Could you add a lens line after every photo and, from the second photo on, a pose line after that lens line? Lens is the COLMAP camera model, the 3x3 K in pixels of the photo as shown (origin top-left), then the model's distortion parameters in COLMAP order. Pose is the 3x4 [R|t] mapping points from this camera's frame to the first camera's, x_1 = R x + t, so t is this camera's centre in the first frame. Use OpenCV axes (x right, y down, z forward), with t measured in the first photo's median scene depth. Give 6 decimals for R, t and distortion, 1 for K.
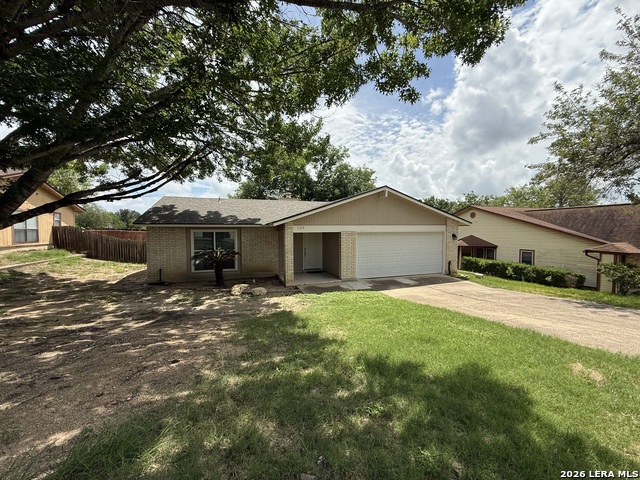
lens RADIAL K [[254.3, 0, 320.6], [0, 254.3, 240.8], [0, 0, 1]] dist [0.010481, -0.000306]
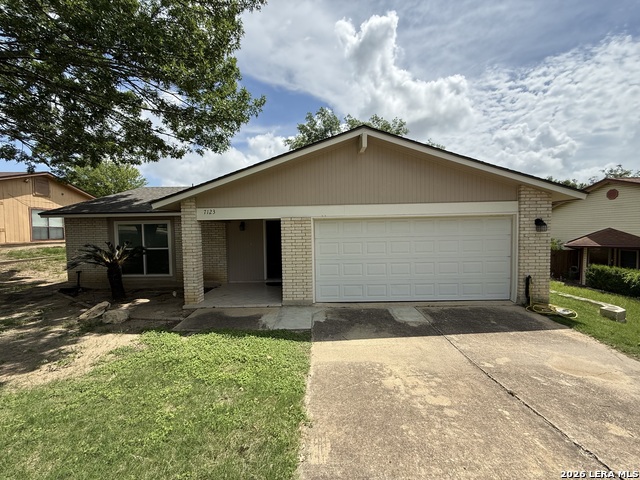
lens RADIAL K [[254.3, 0, 319.2], [0, 254.3, 237.8], [0, 0, 1]] dist [0.010481, -0.000306]
pose [[0.944953, -0.003837, -0.327183, 0.319859], [-0.000022, 0.999931, -0.011790, 0.014555], [0.327205, 0.011148, 0.944887, 0.460198]]
